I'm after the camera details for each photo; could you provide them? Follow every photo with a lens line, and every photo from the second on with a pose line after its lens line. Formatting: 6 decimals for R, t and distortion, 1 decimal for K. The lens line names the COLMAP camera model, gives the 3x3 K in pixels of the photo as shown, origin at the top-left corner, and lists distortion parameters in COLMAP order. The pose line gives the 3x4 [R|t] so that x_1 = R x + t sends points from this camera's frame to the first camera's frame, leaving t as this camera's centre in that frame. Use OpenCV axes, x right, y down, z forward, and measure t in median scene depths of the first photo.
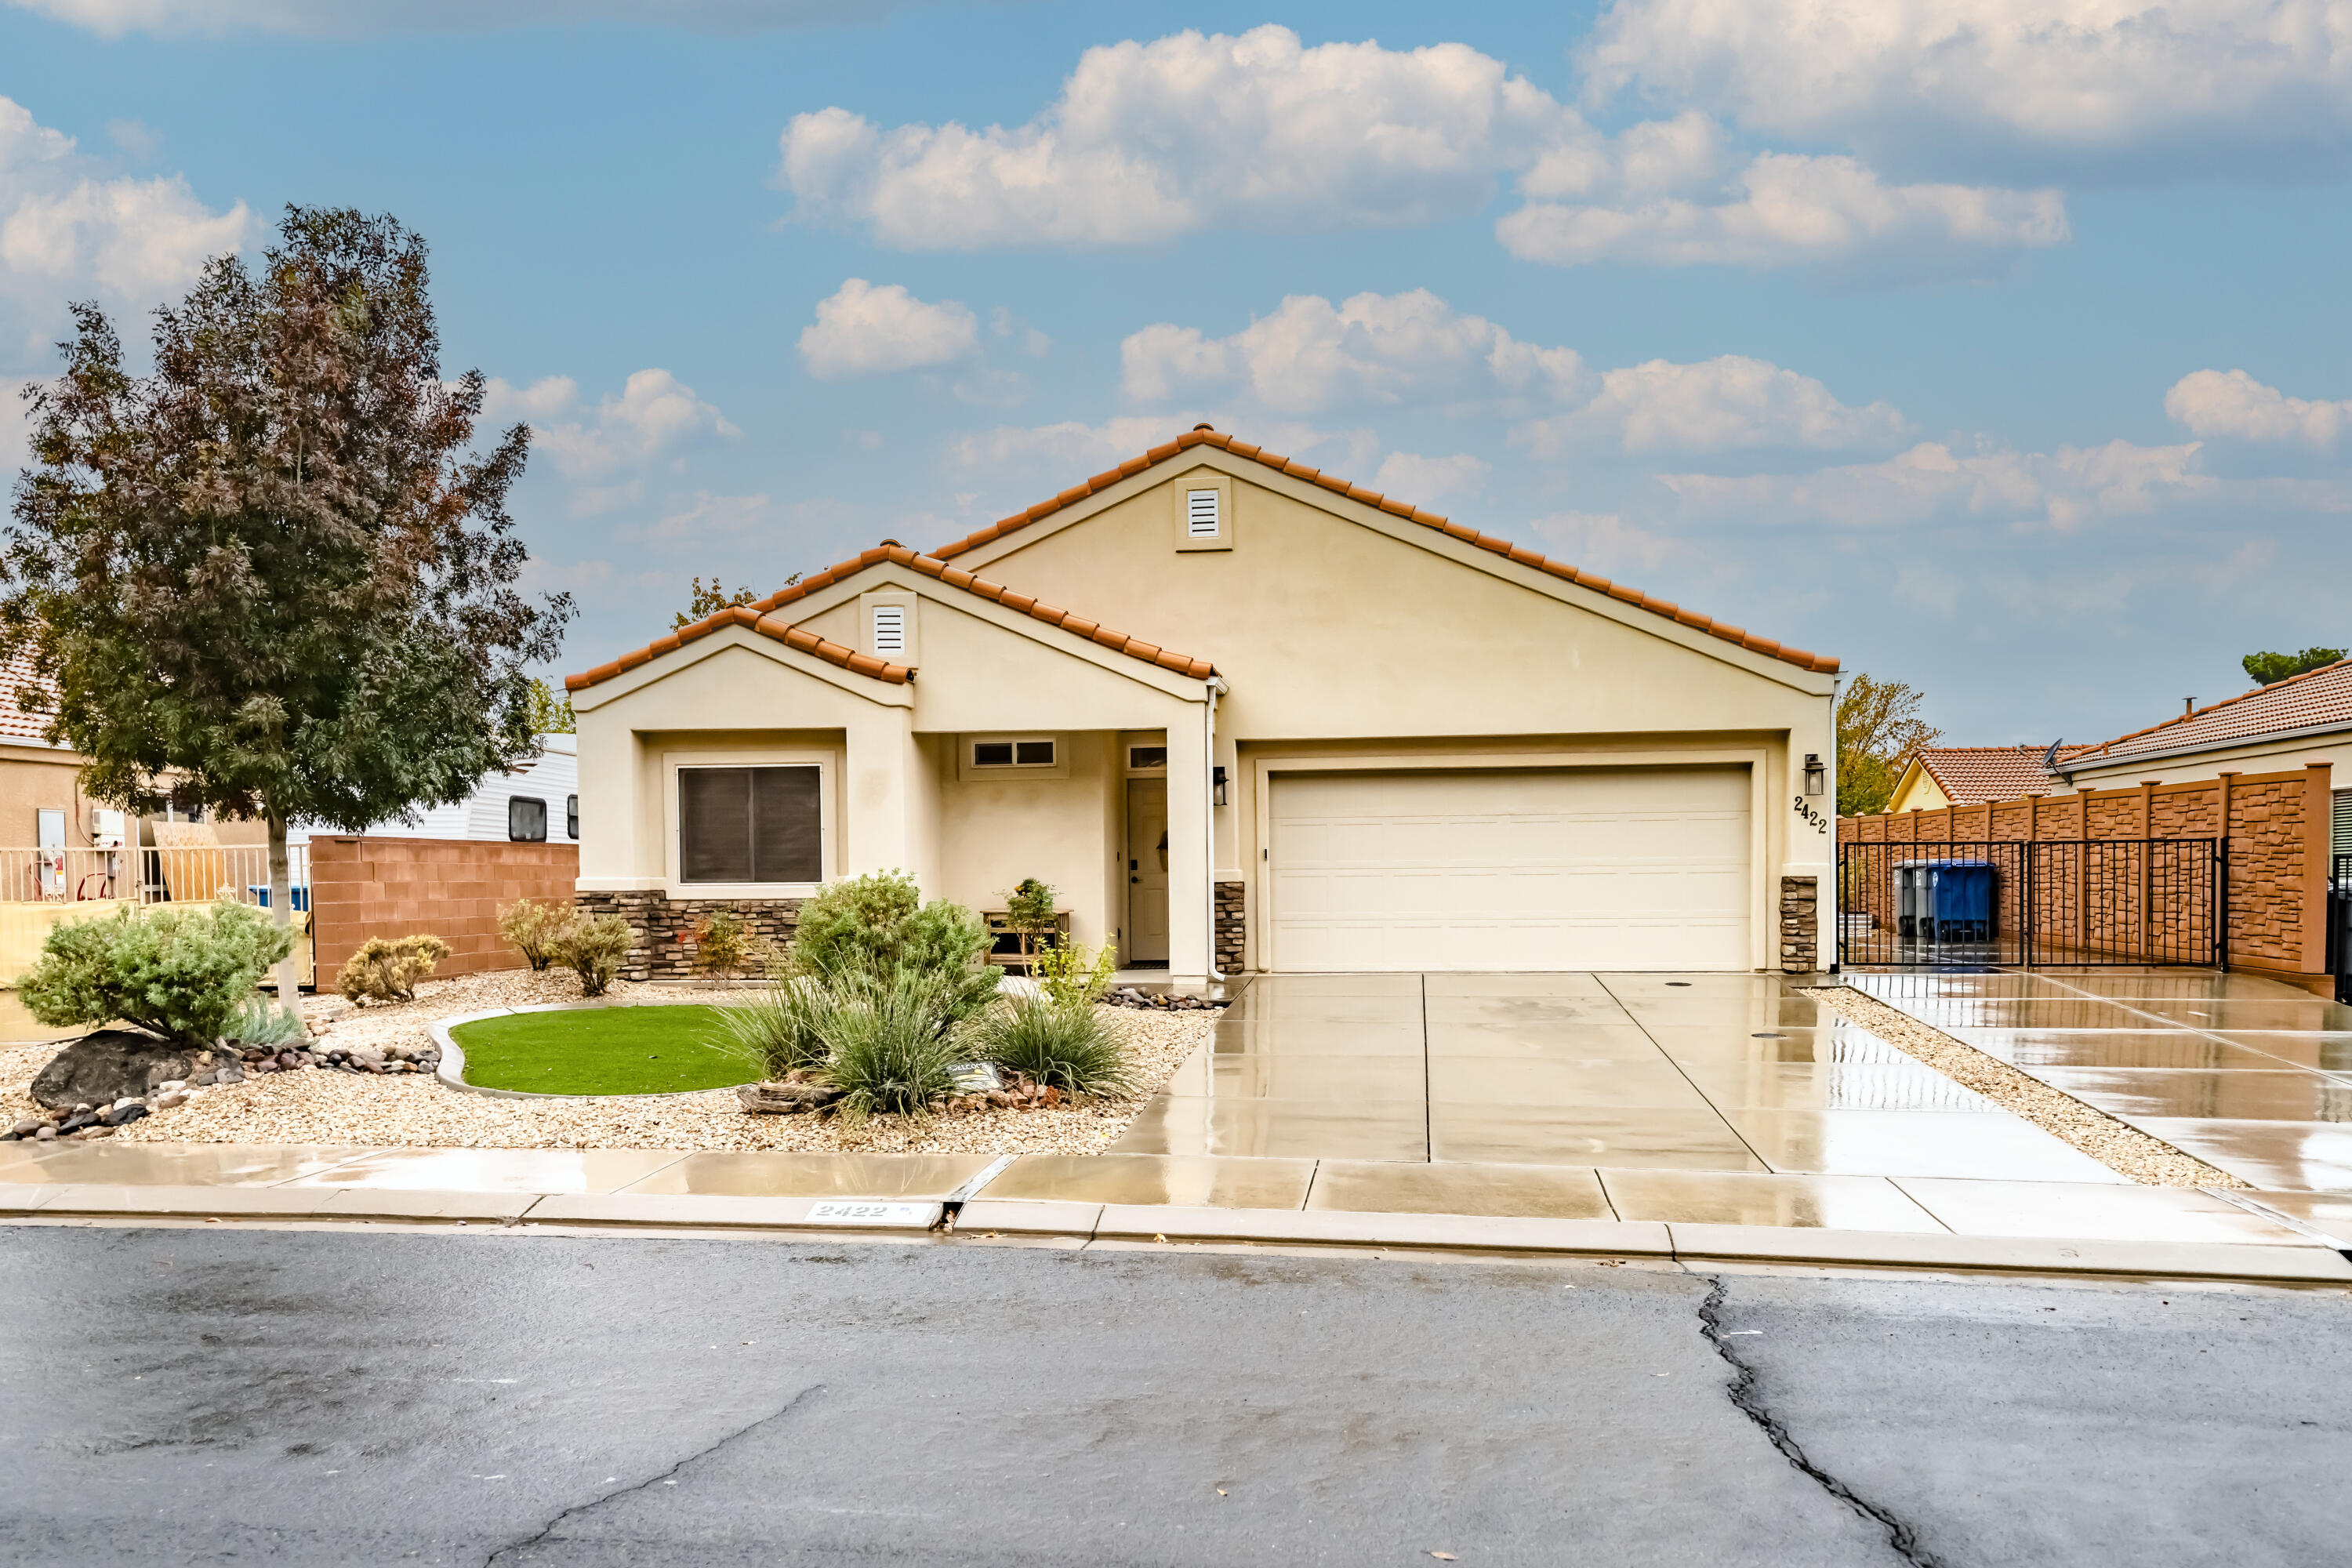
lens RADIAL K [[1799.1, 0, 1173.8], [0, 1799.1, 914.0], [0, 0, 1]] dist [0.054648, 0.003022]
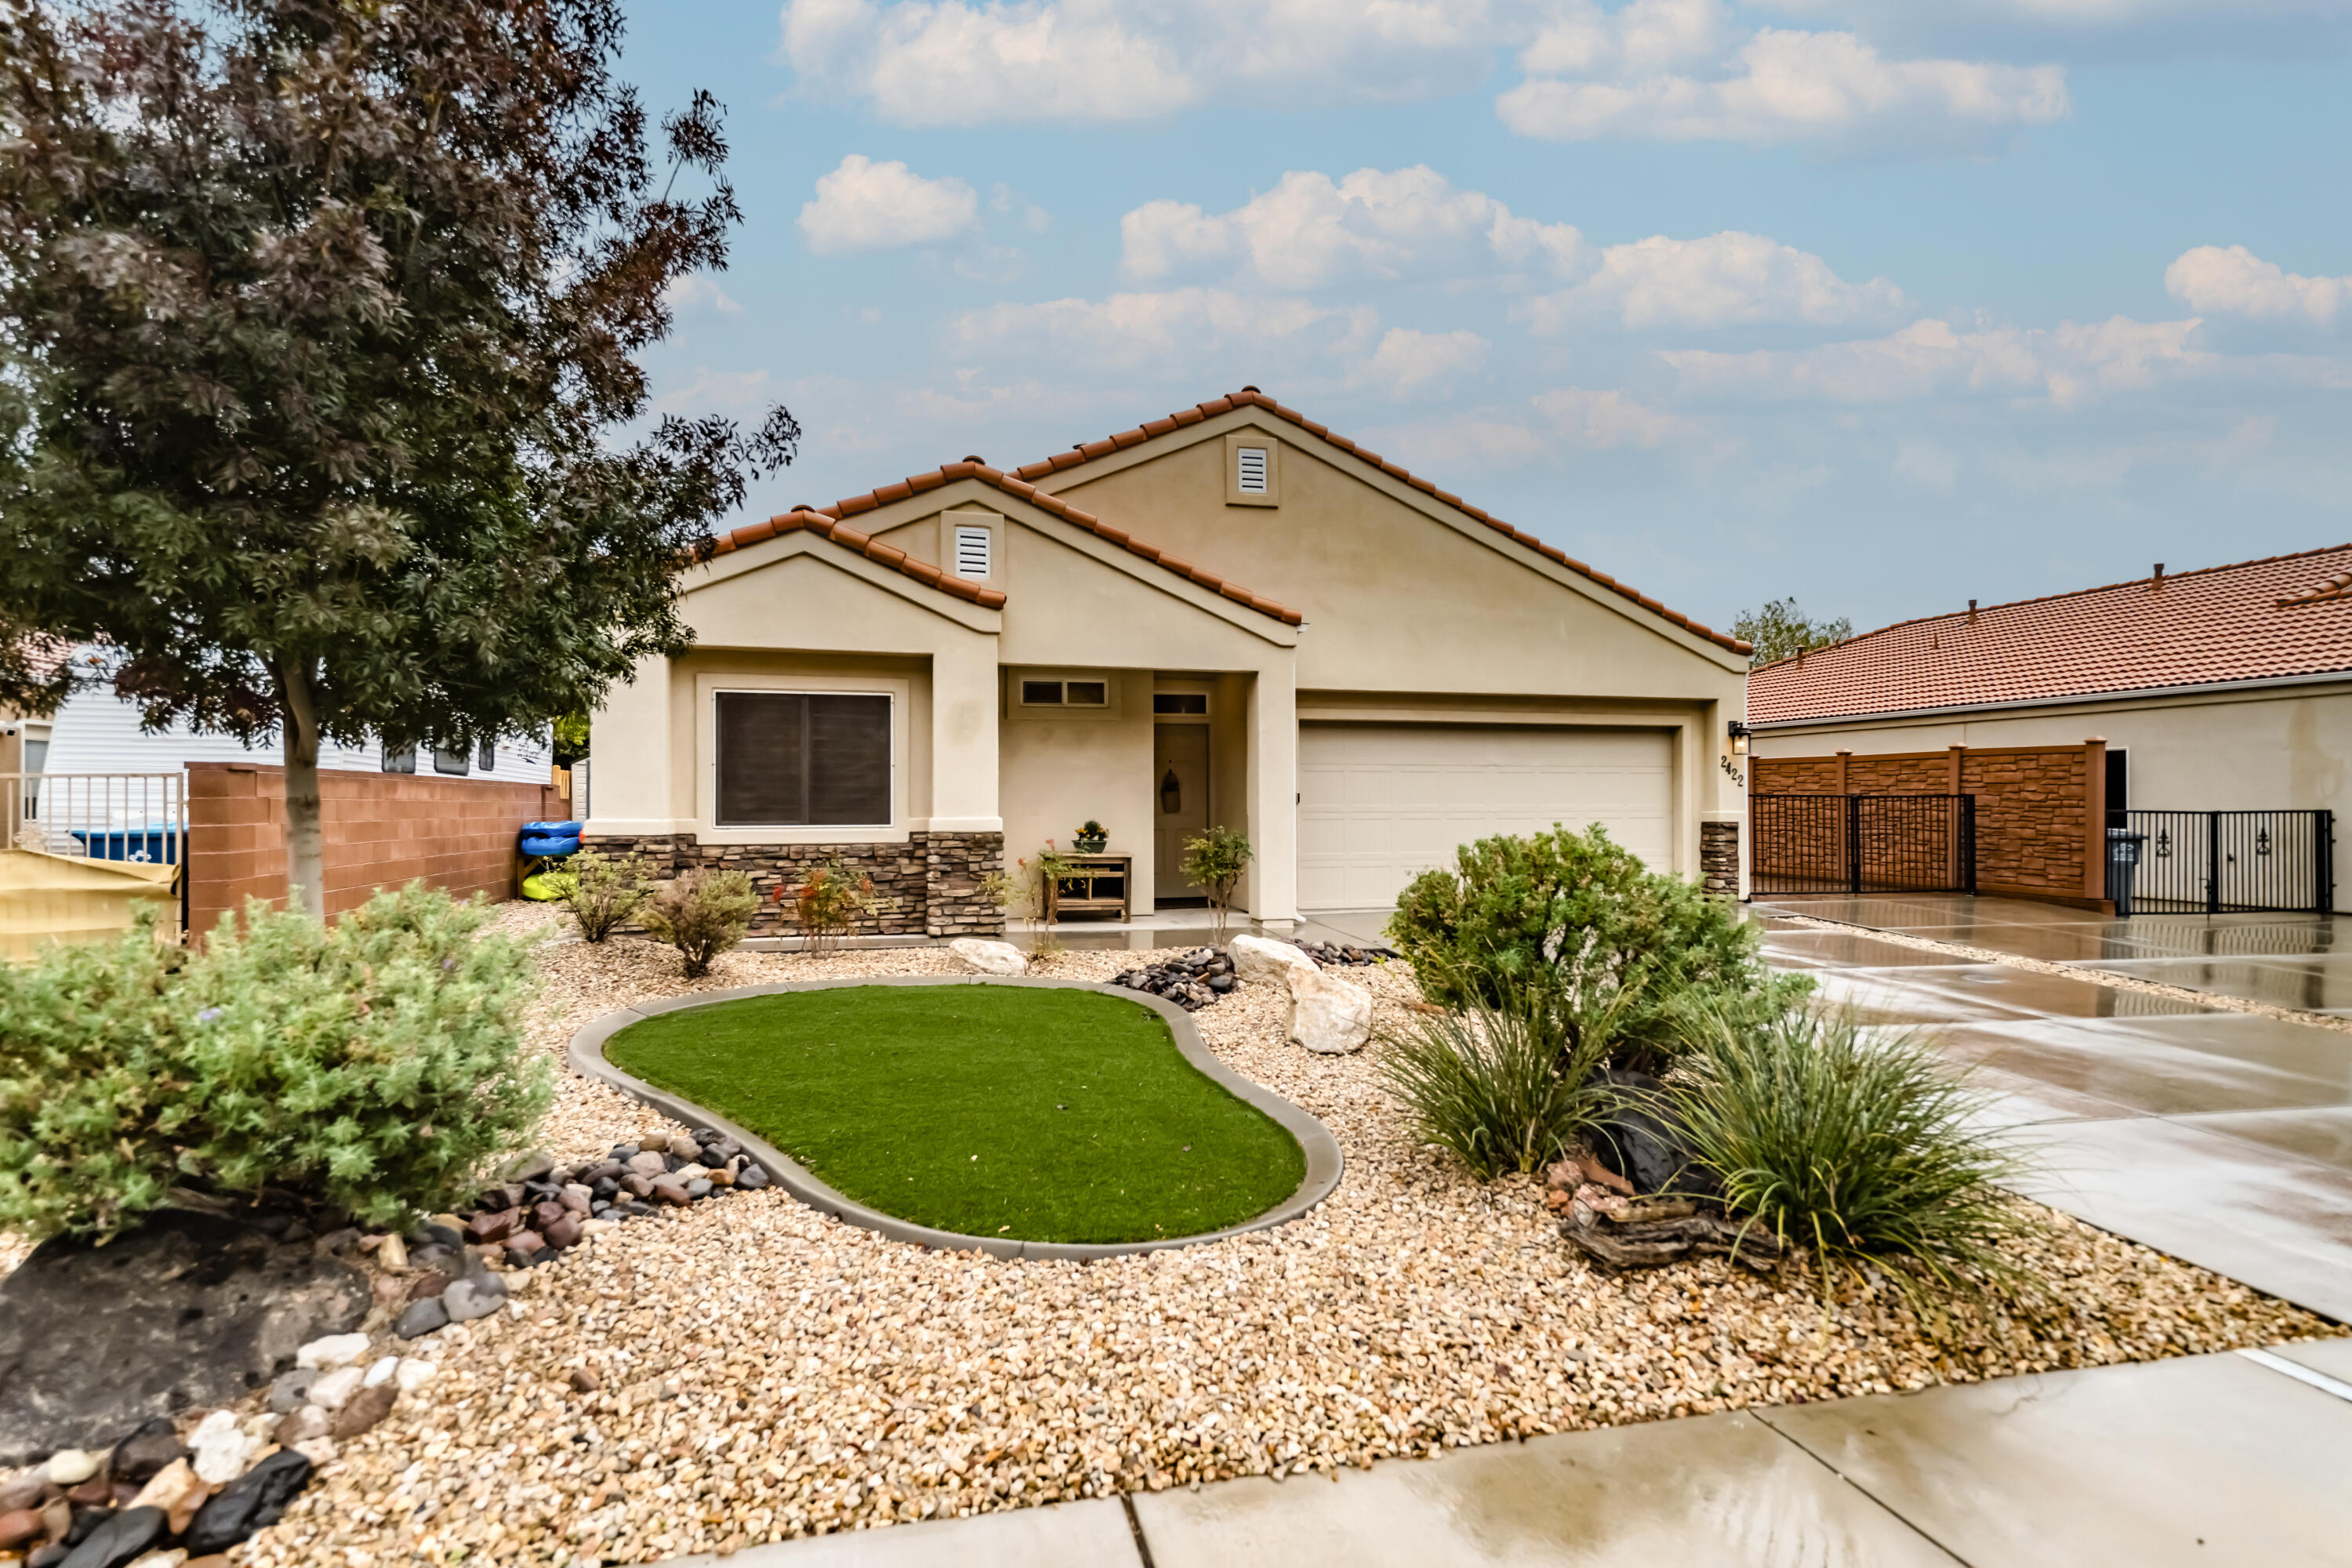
lens RADIAL K [[1179.6, 0, 1176.0], [0, 1179.6, 784.0], [0, 0, 1]] dist [0.024882, -0.000283]
pose [[0.929301, 0.014689, 0.369032, -0.279622], [0.000586, 0.999149, -0.041247, -0.013516], [-0.369324, 0.038547, 0.928501, 0.398687]]
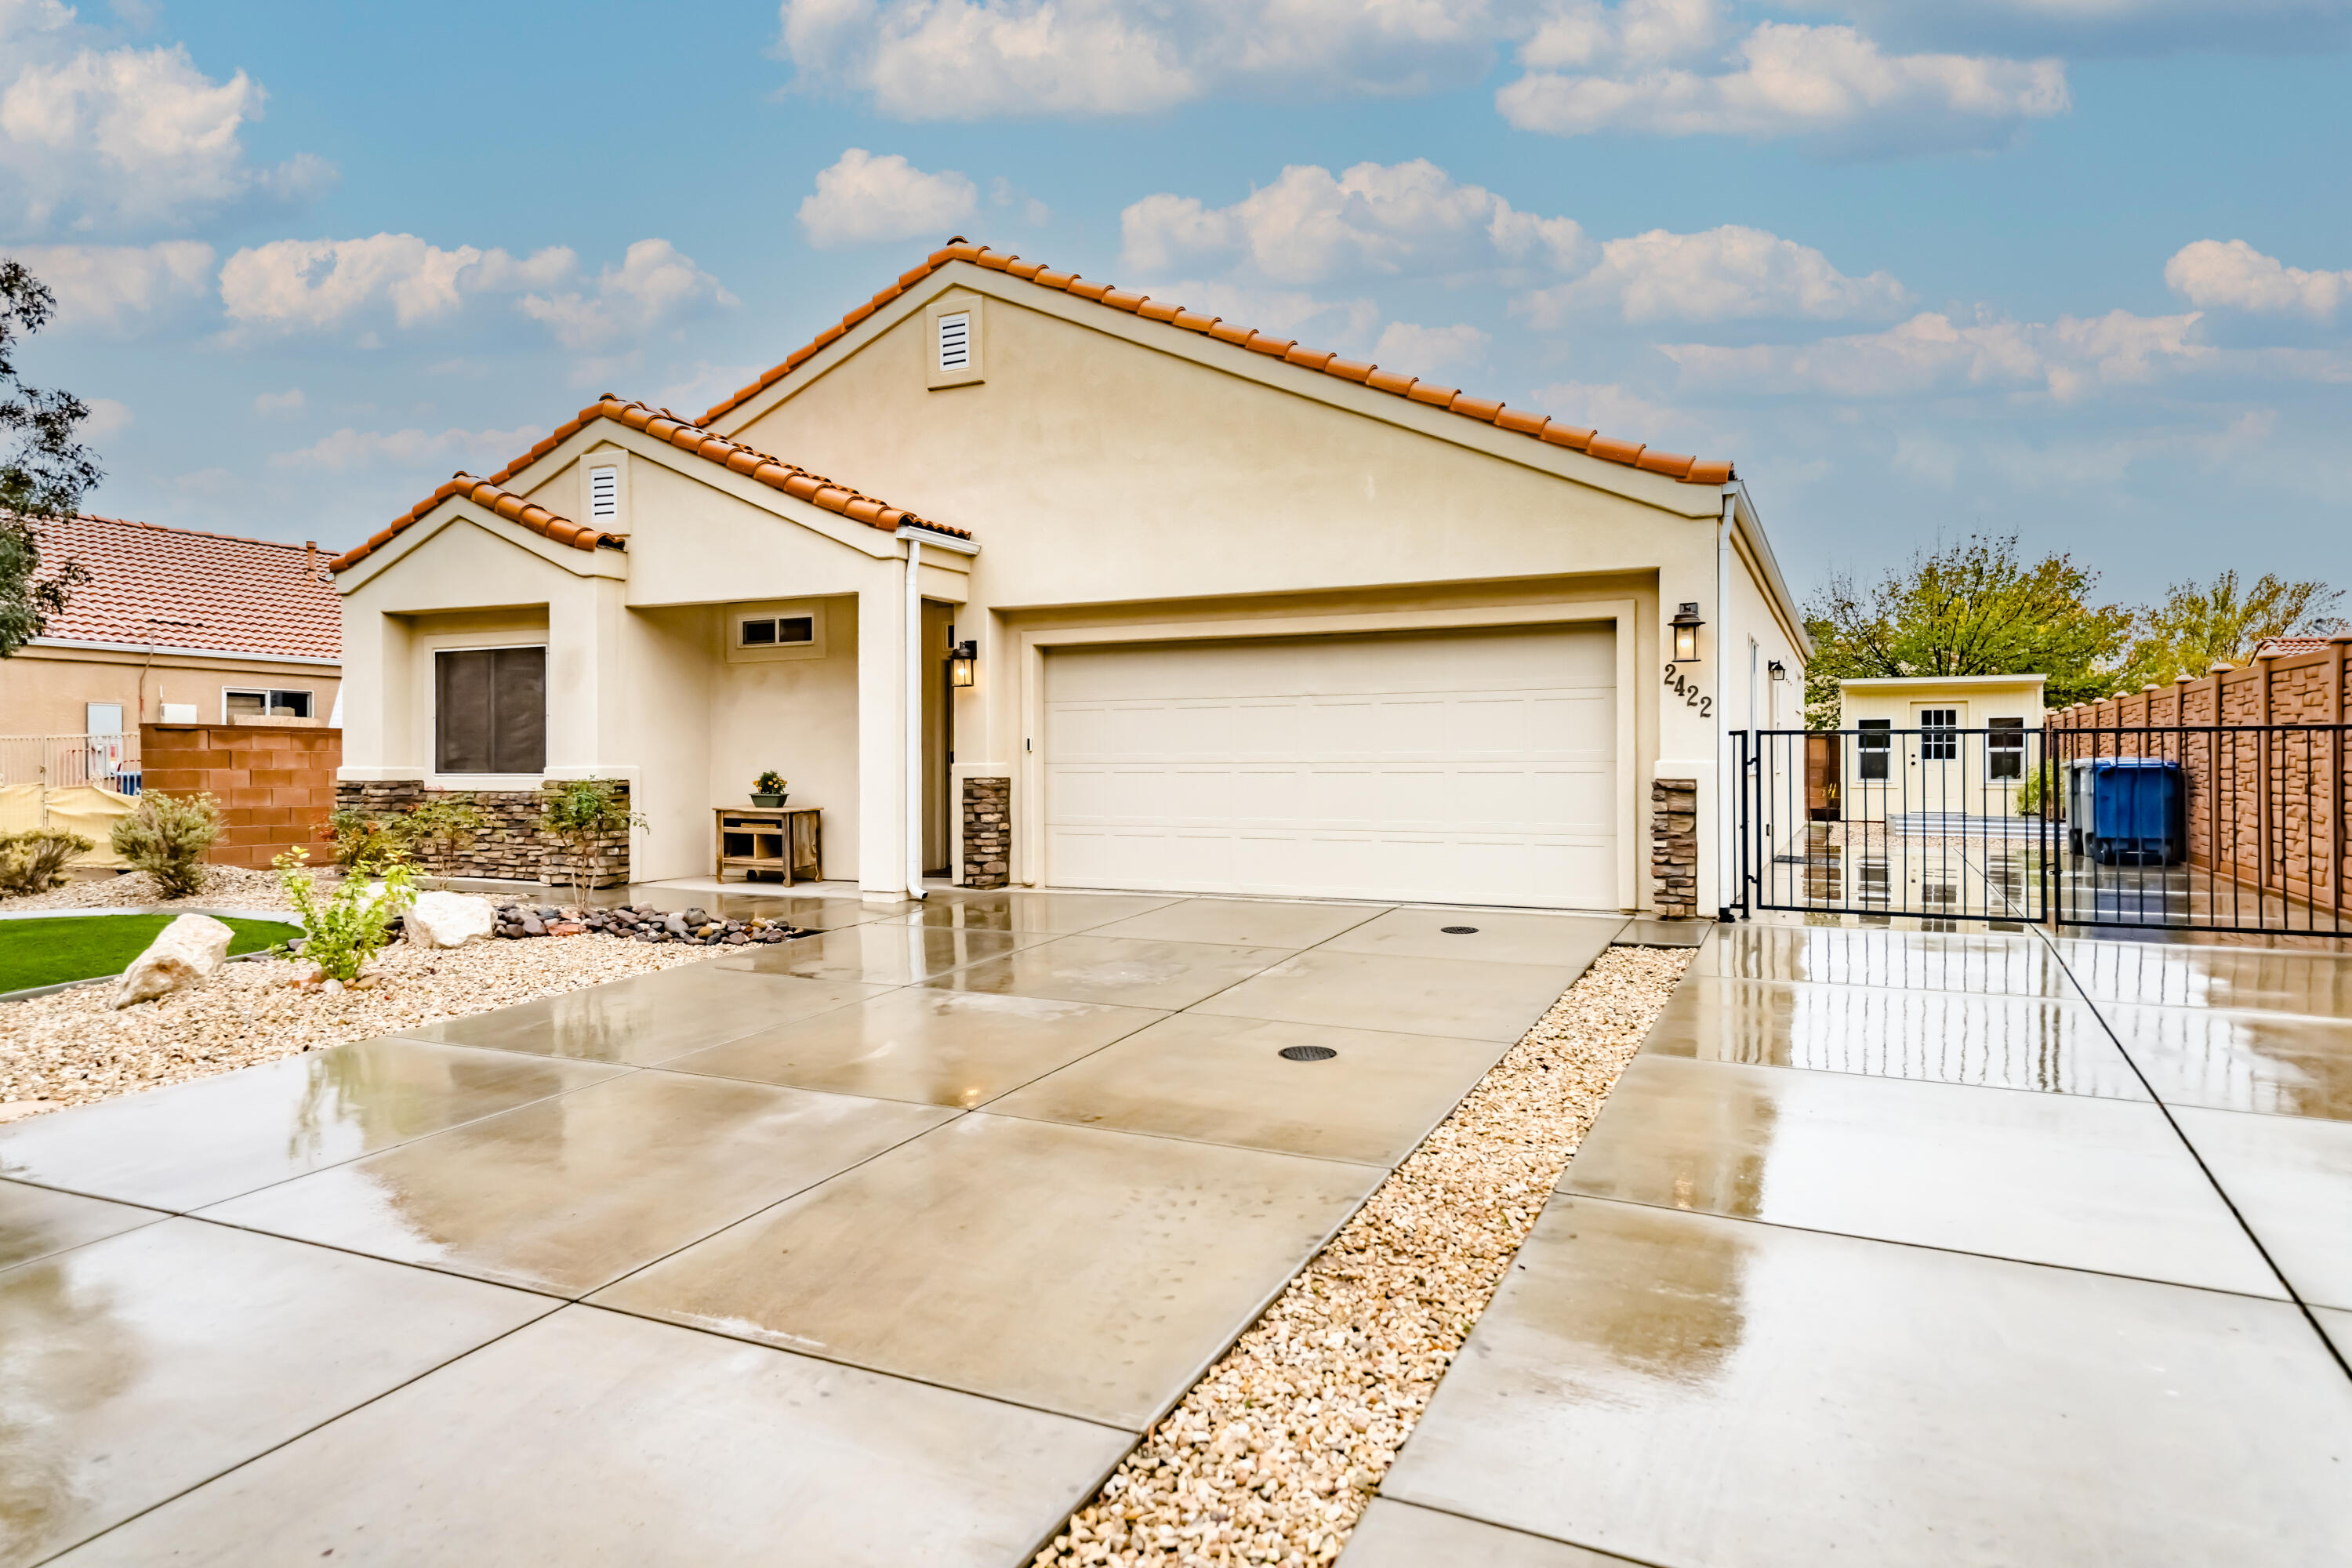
lens RADIAL K [[1383.4, 0, 1177.8], [0, 1383.4, 761.8], [0, 0, 1]] dist [0.042897, -0.000008]
pose [[0.949272, 0.007150, -0.314375, 0.329103], [-0.015036, 0.999630, -0.022668, -0.012386], [0.314096, 0.026245, 0.949028, 0.429146]]
